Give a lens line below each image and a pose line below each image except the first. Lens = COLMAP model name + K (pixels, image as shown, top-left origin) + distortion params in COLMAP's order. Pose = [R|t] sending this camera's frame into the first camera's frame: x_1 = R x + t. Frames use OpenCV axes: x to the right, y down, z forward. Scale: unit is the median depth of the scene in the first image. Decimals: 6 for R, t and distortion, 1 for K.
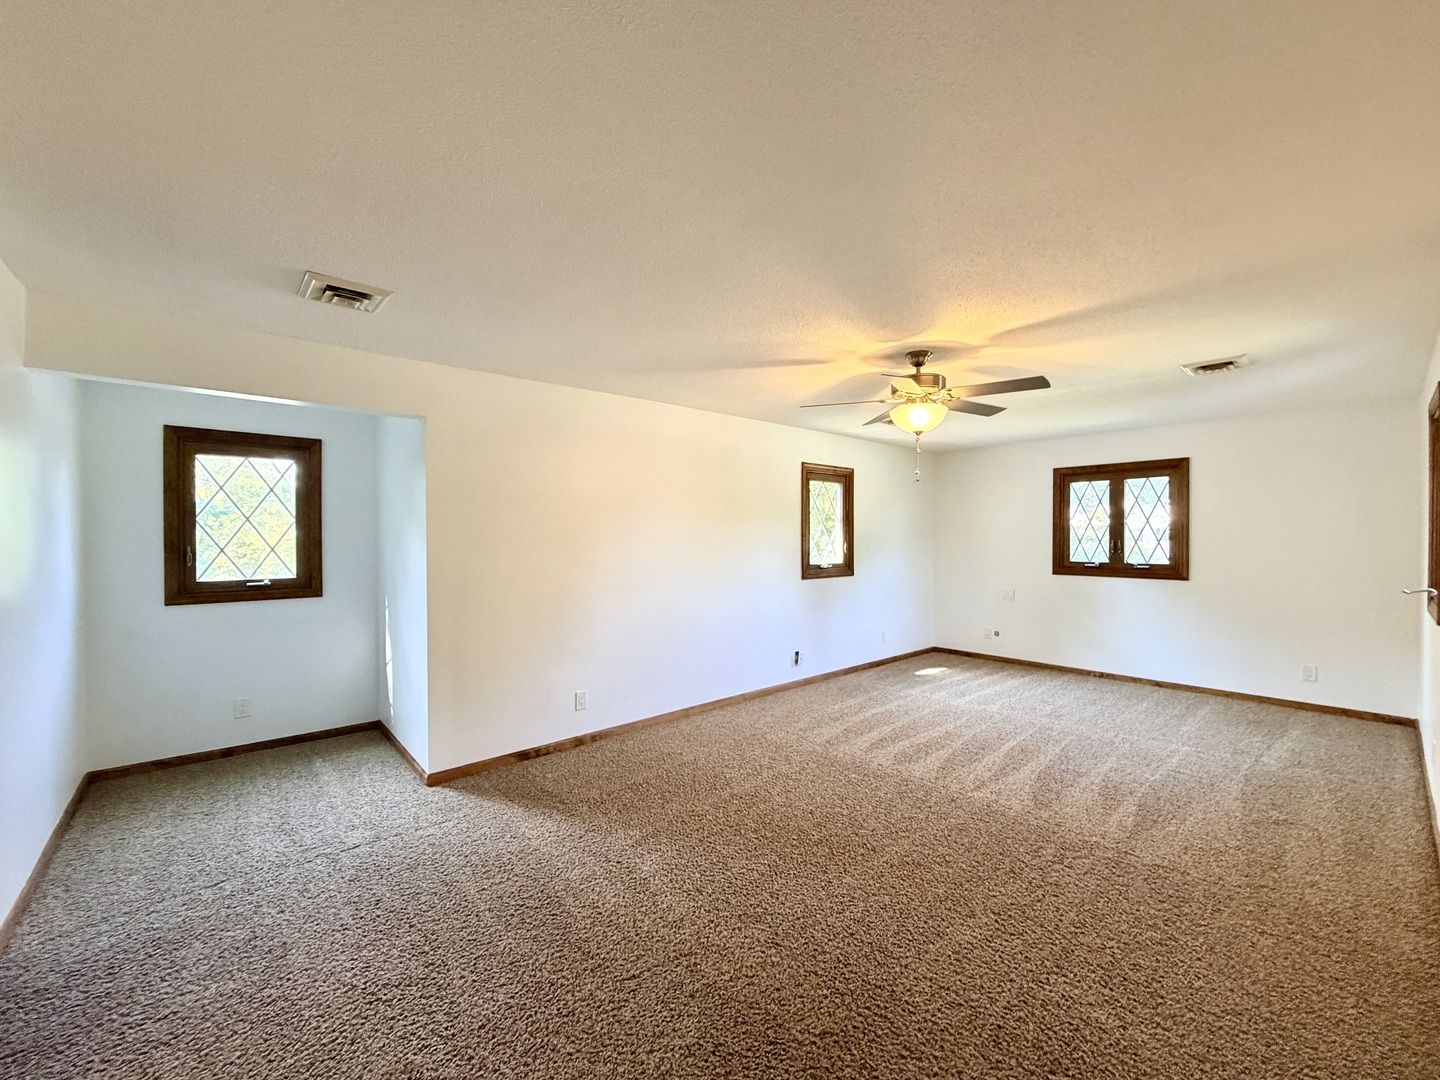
lens RADIAL K [[573.9, 0, 712.6], [0, 573.9, 537.5], [0, 0, 1]] dist [0.000965, -0.000018]
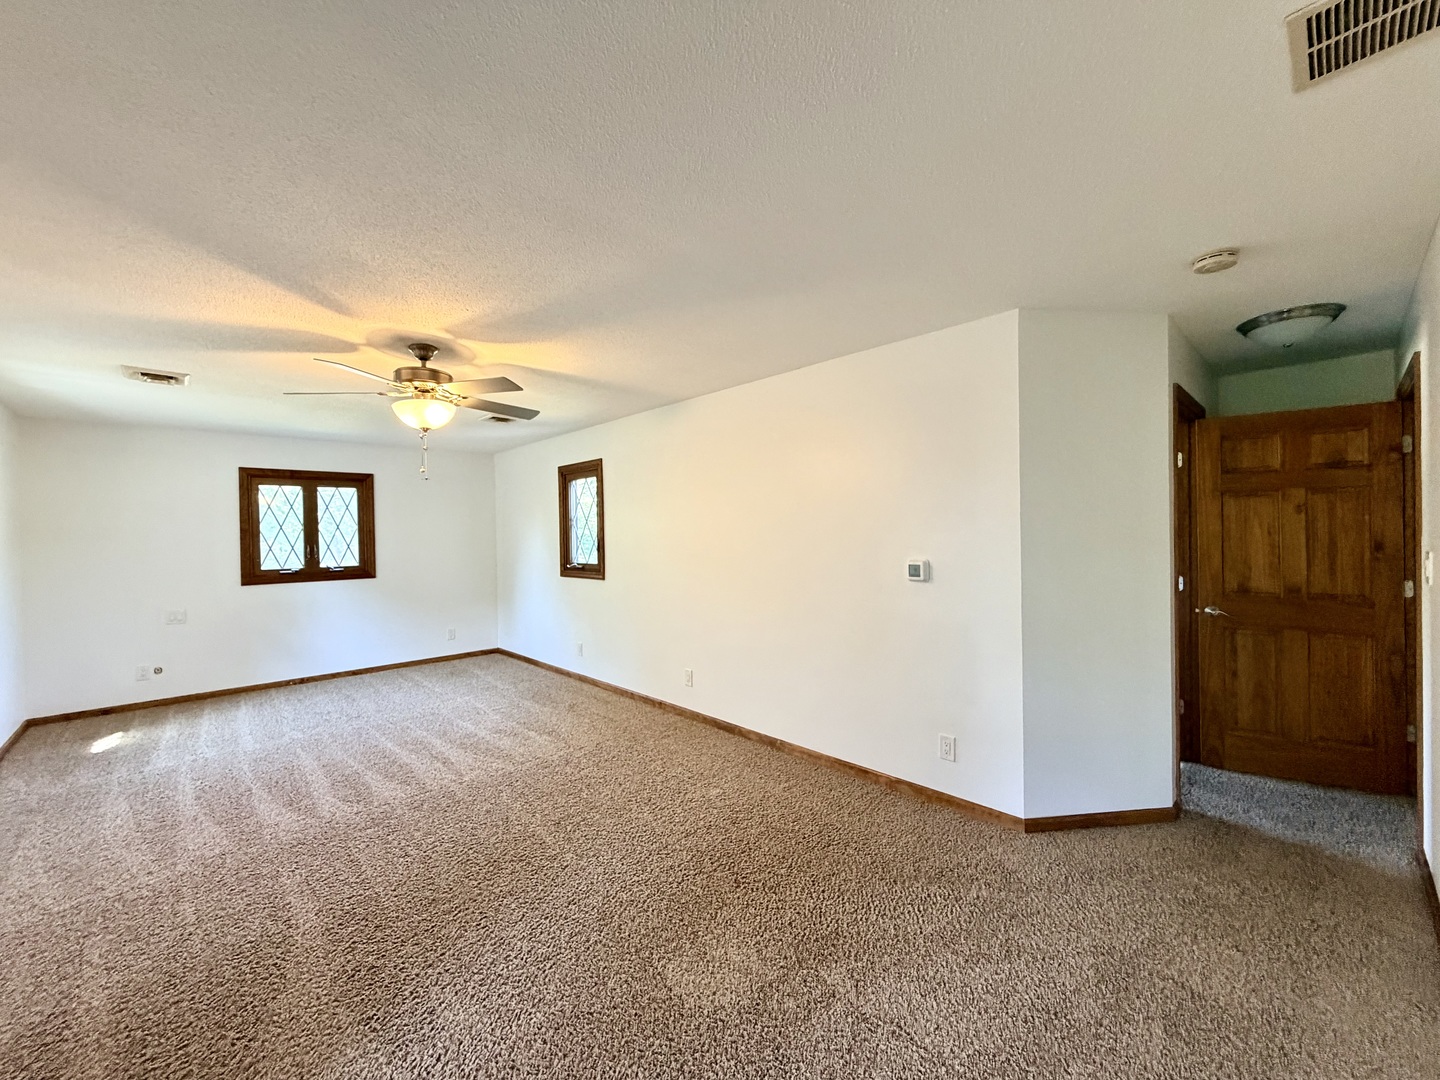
lens RADIAL K [[575.7, 0, 720.0], [0, 575.7, 542.2], [0, 0, 1]] dist [-0.000426, -0.000210]
pose [[-0.041246, -0.011057, 0.999088, -0.438419], [0.022550, 0.999674, 0.011994, 0.003634], [-0.998895, 0.023025, -0.040983, 0.388427]]
